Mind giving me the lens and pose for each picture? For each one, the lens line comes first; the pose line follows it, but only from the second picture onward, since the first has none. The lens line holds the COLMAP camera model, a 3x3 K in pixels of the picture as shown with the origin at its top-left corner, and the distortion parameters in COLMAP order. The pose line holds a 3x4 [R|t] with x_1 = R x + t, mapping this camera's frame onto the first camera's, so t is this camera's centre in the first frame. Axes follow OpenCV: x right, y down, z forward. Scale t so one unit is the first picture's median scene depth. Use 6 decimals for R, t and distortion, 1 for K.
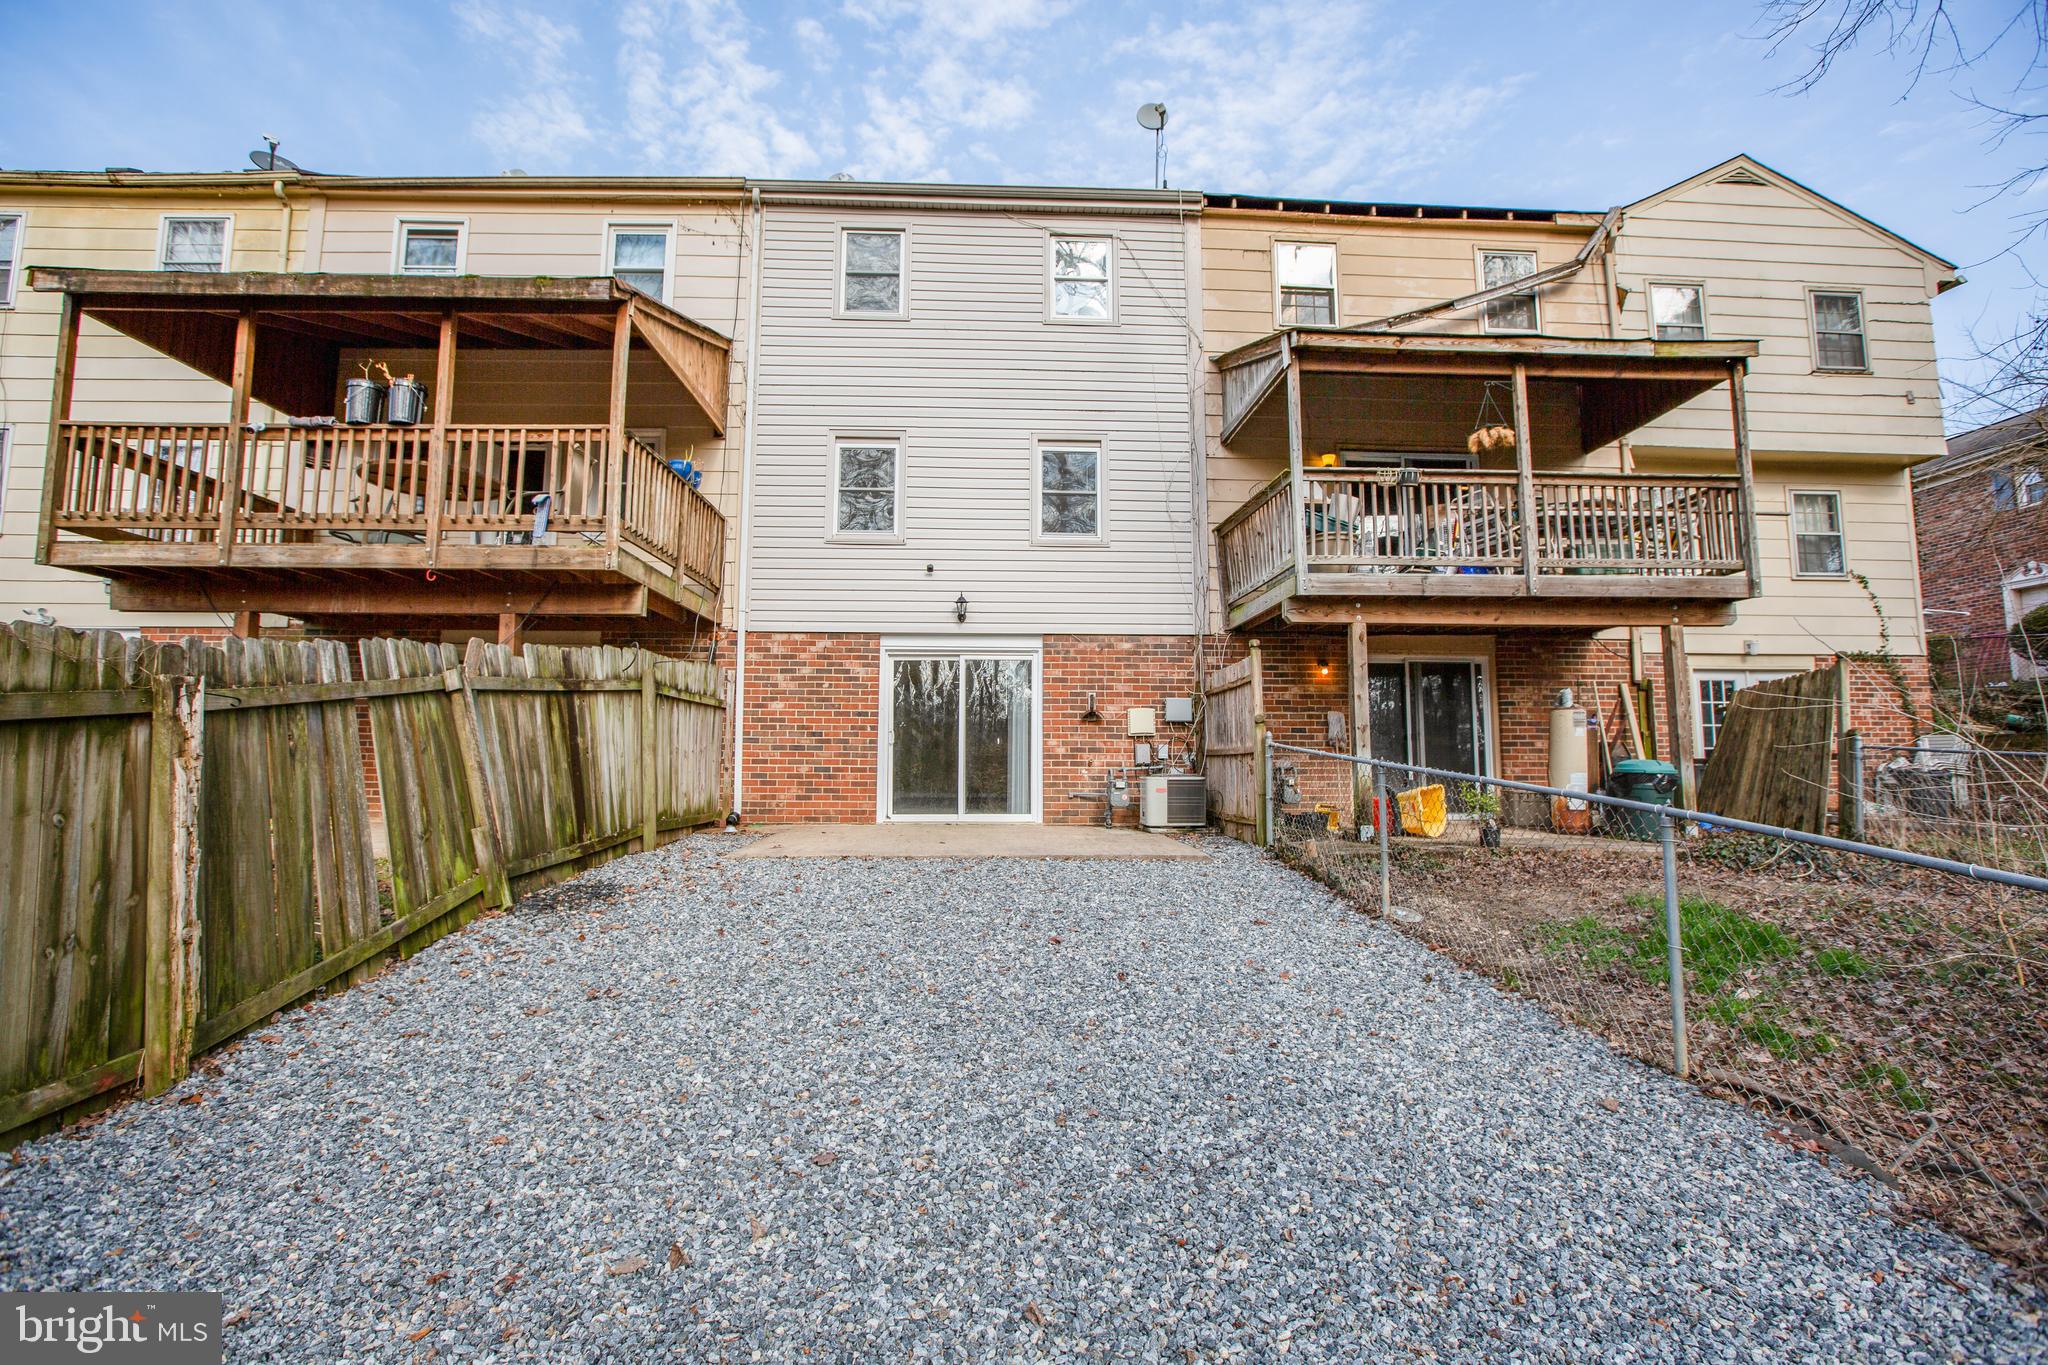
lens RADIAL K [[933.5, 0, 1019.7], [0, 933.5, 678.9], [0, 0, 1]] dist [-0.062204, 0.023158]
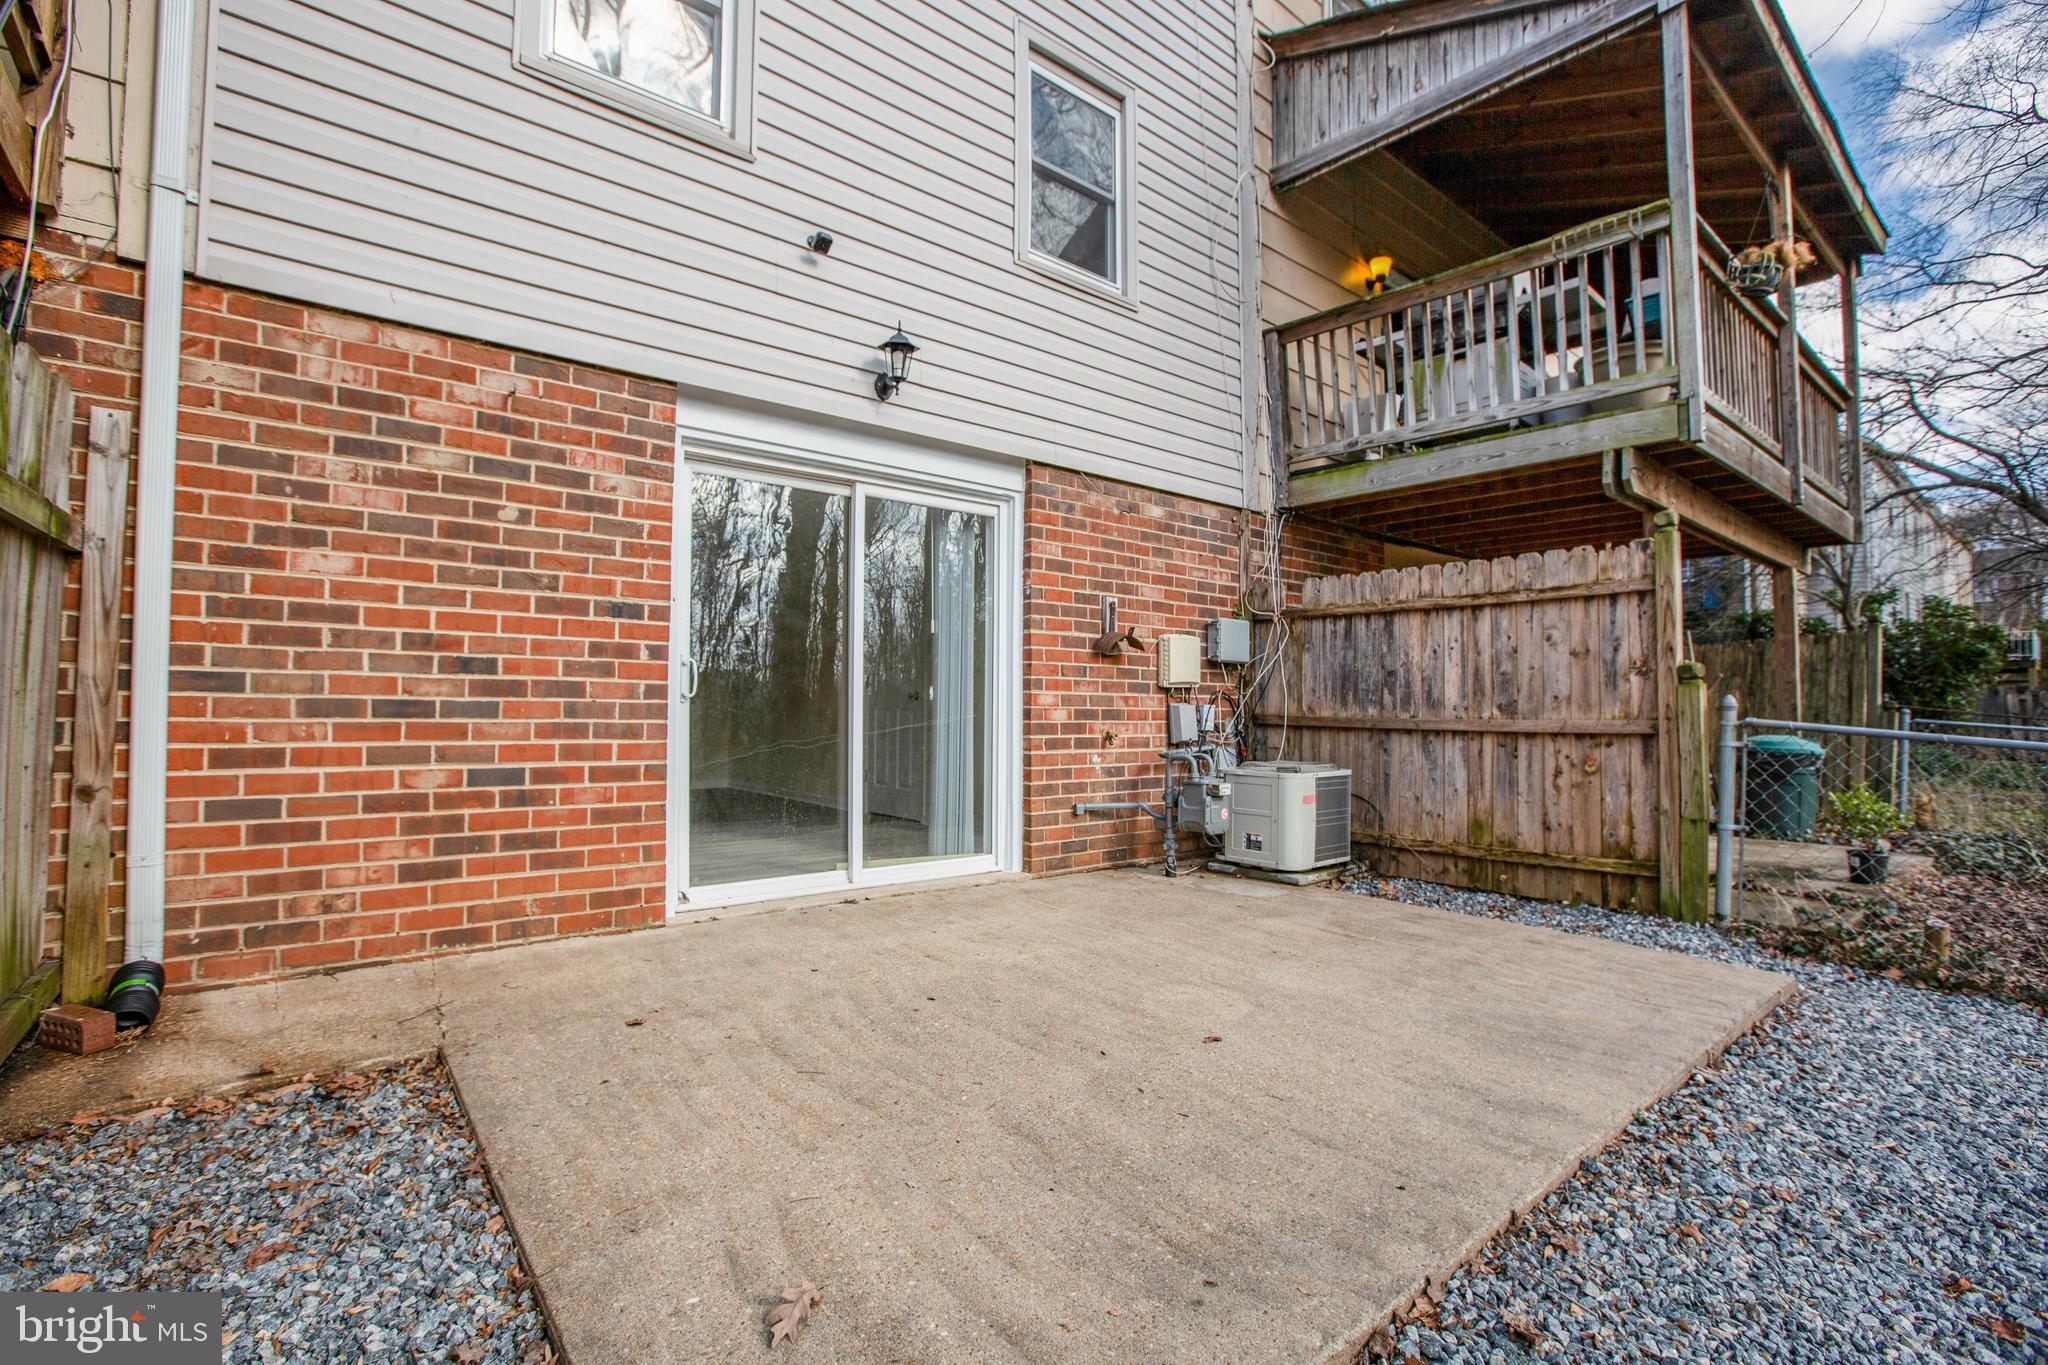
lens RADIAL K [[933.5, 0, 1019.7], [0, 933.5, 678.9], [0, 0, 1]] dist [-0.062204, 0.023158]
pose [[0.794402, 0.022340, 0.606982, -0.258104], [-0.064518, 0.996773, 0.047753, 0.037079], [-0.603957, -0.077096, 0.793280, 0.640510]]
